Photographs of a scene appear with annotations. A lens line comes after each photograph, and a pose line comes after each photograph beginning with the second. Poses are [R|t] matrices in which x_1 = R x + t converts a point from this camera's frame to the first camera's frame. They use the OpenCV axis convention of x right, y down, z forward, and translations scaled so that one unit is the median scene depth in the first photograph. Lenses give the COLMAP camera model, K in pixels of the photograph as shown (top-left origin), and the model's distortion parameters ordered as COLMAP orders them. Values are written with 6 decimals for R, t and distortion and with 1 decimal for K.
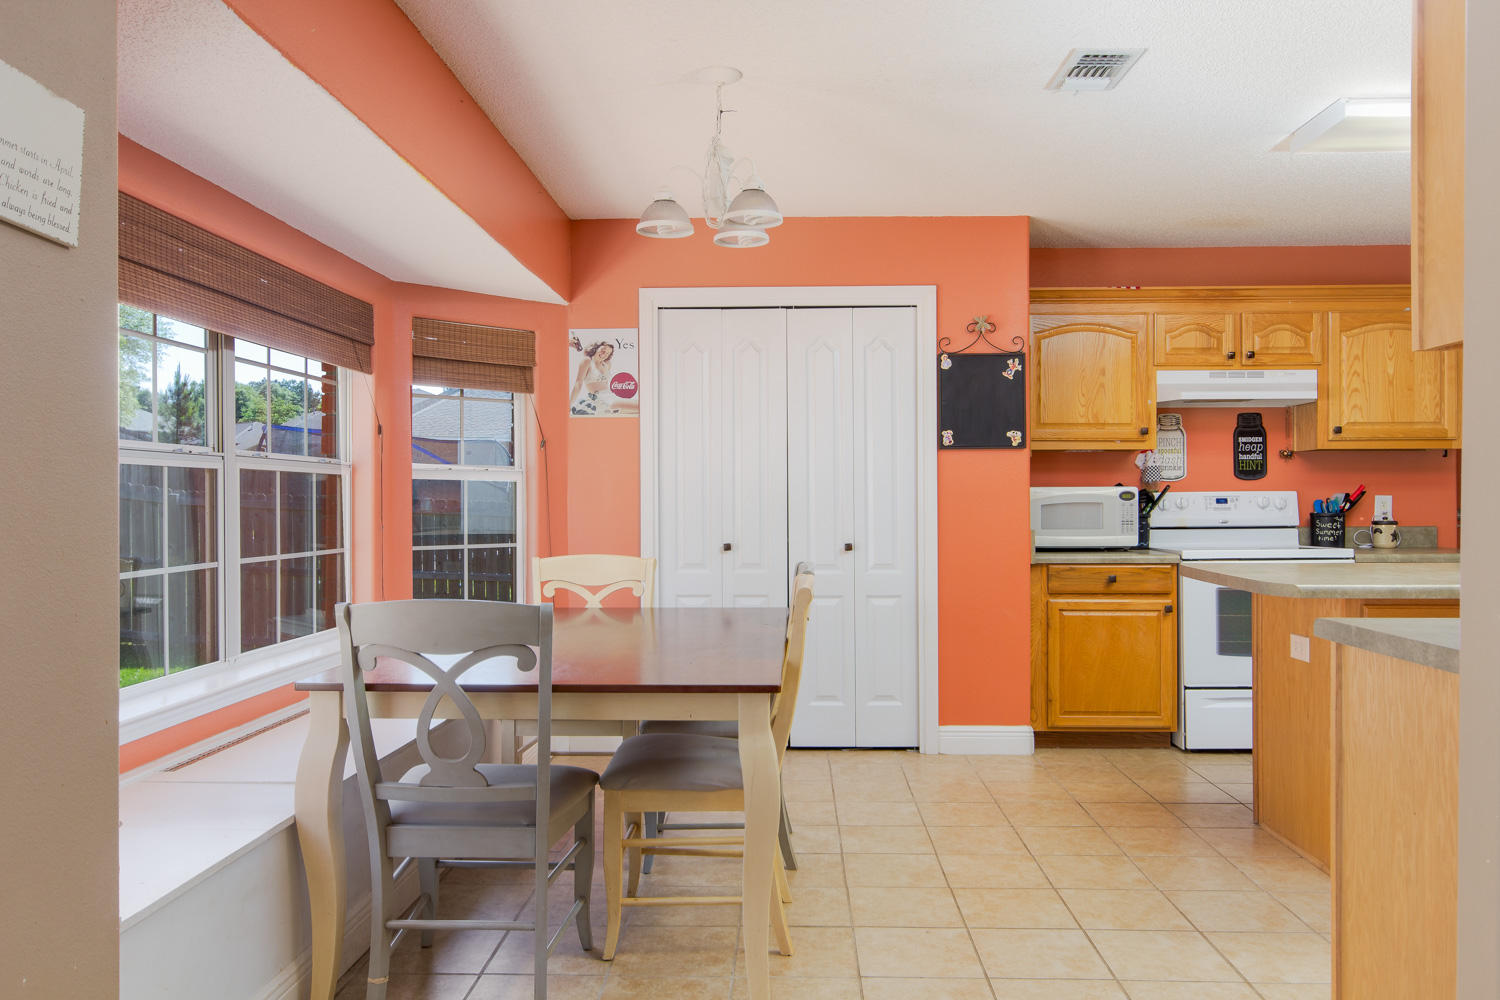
lens RADIAL K [[1100.5, 0, 750.0], [0, 1100.5, 500.0], [0, 0, 1]] dist [-0.001190, -0.001038]
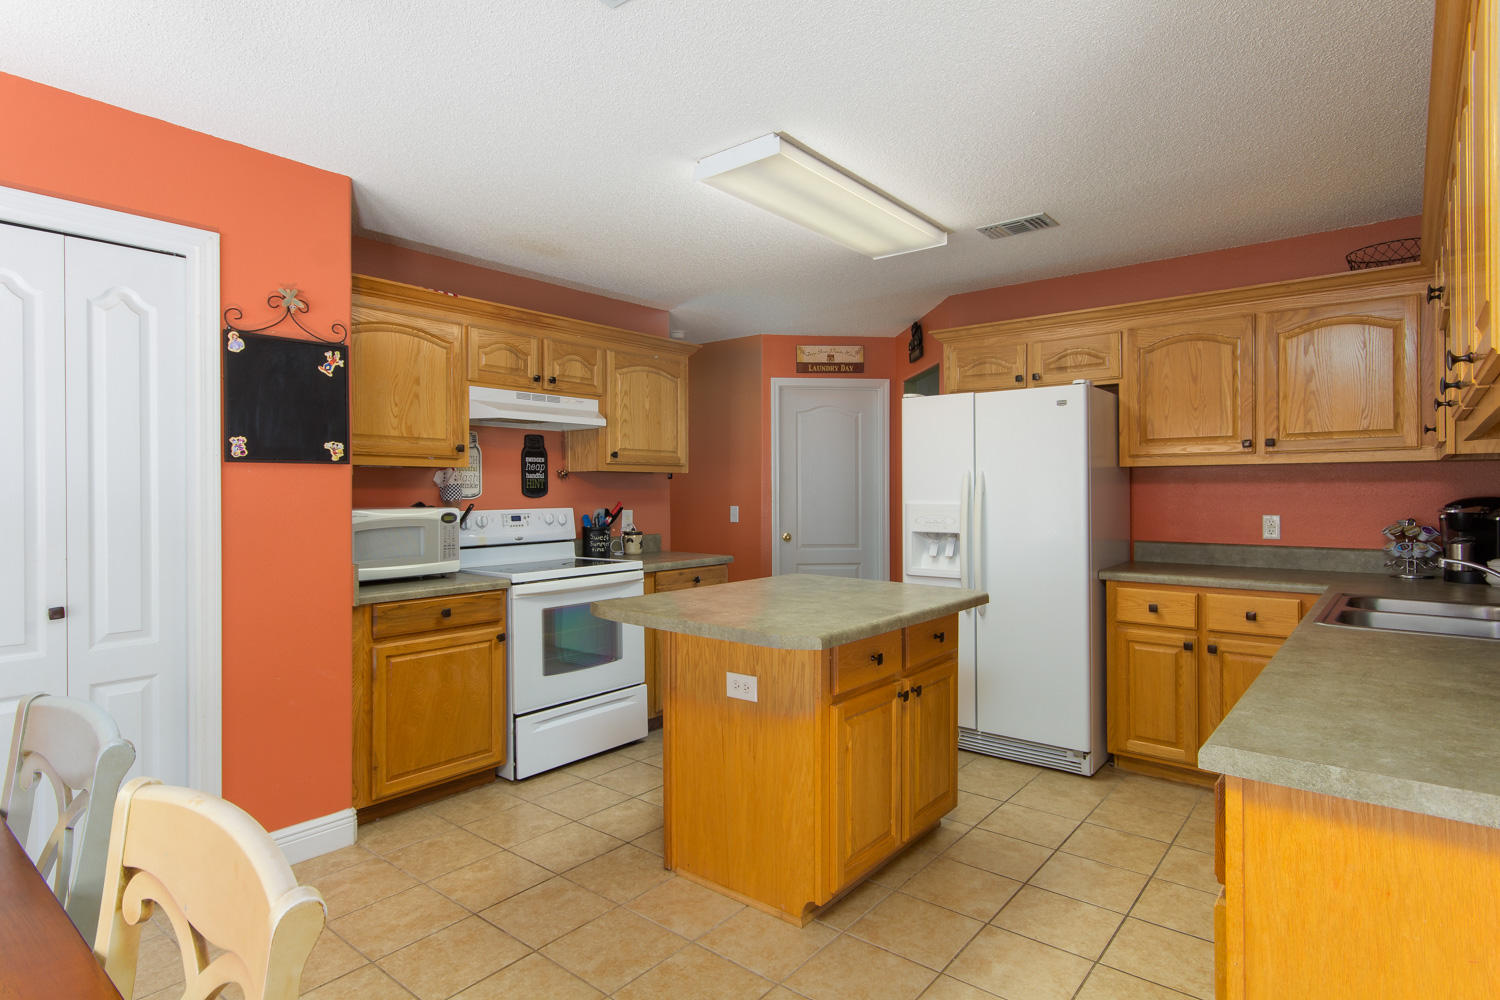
lens RADIAL K [[787.5, 0, 753.2], [0, 787.5, 486.5], [0, 0, 1]] dist [-0.000544, 0.000397]
pose [[0.597772, 0.004569, 0.801653, -0.032901], [0.002459, 0.999969, -0.007533, -0.024227], [-0.801662, 0.006474, 0.597742, 0.396914]]
